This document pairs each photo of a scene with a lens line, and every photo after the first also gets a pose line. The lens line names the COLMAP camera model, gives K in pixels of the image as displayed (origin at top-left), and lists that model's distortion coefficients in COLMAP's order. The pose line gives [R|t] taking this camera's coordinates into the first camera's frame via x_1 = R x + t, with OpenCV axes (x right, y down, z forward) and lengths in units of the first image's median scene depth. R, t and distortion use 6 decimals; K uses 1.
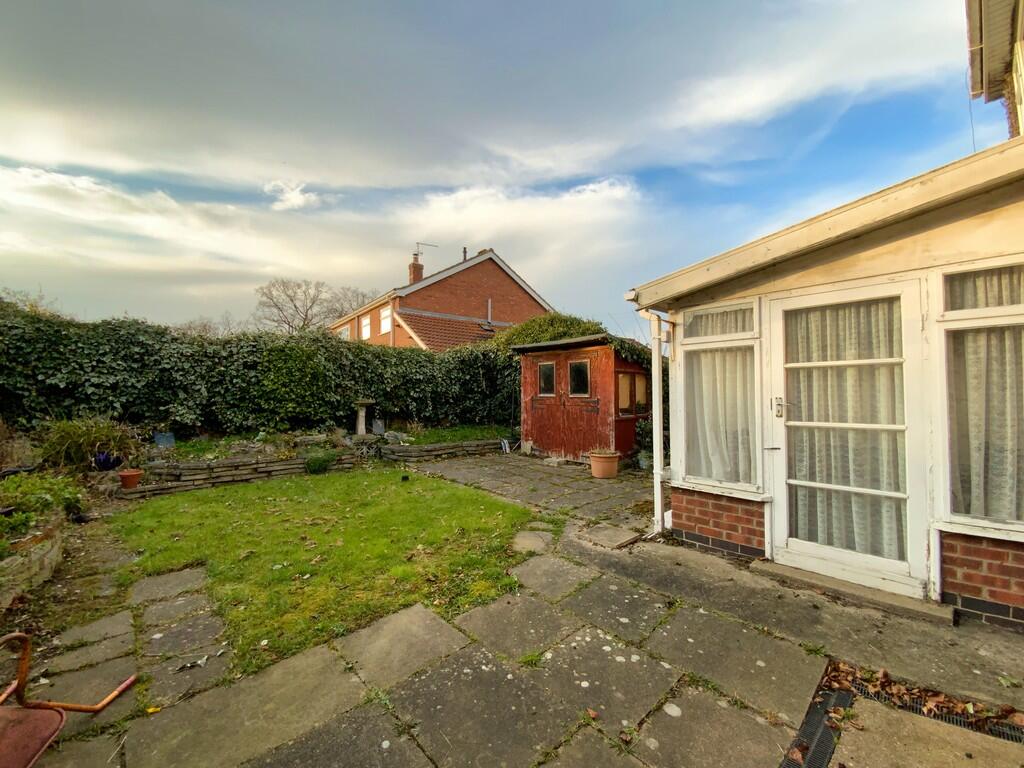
lens RADIAL K [[411.3, 0, 516.3], [0, 411.3, 384.7], [0, 0, 1]] dist [0.000713, -0.013854]
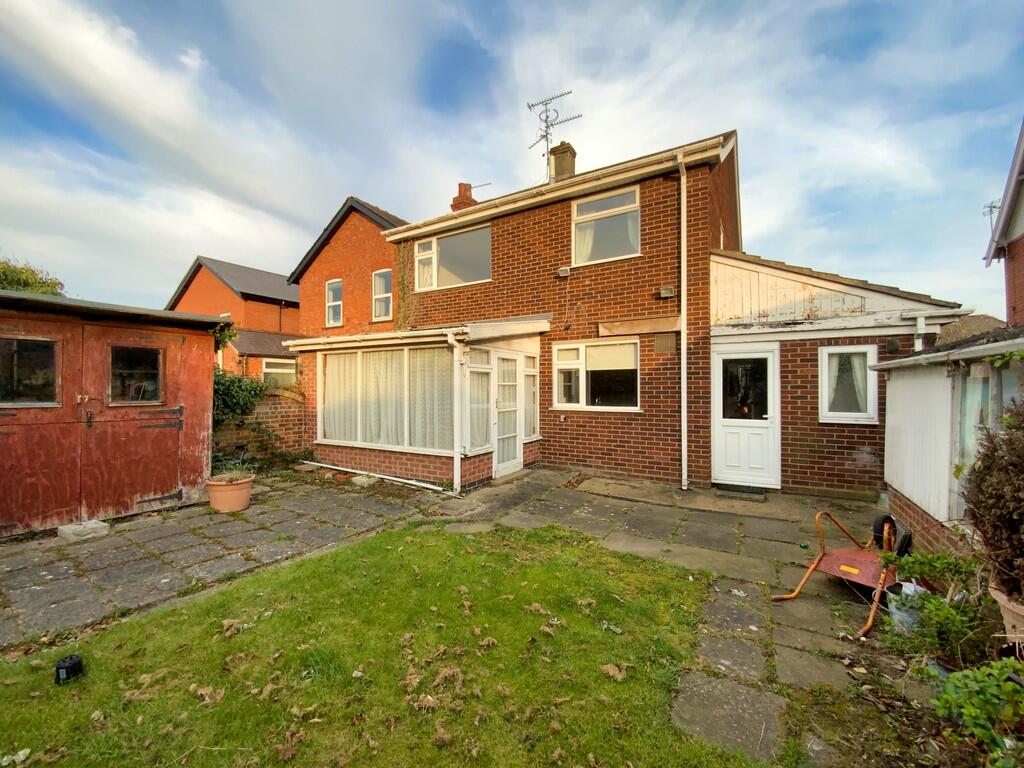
lens RADIAL K [[411.3, 0, 516.3], [0, 411.3, 384.7], [0, 0, 1]] dist [0.000713, -0.013854]
pose [[-0.282213, 0.006589, 0.959329, -1.330740], [-0.019134, 0.999739, -0.012496, -0.009422], [-0.959161, -0.021883, -0.282013, 1.458254]]
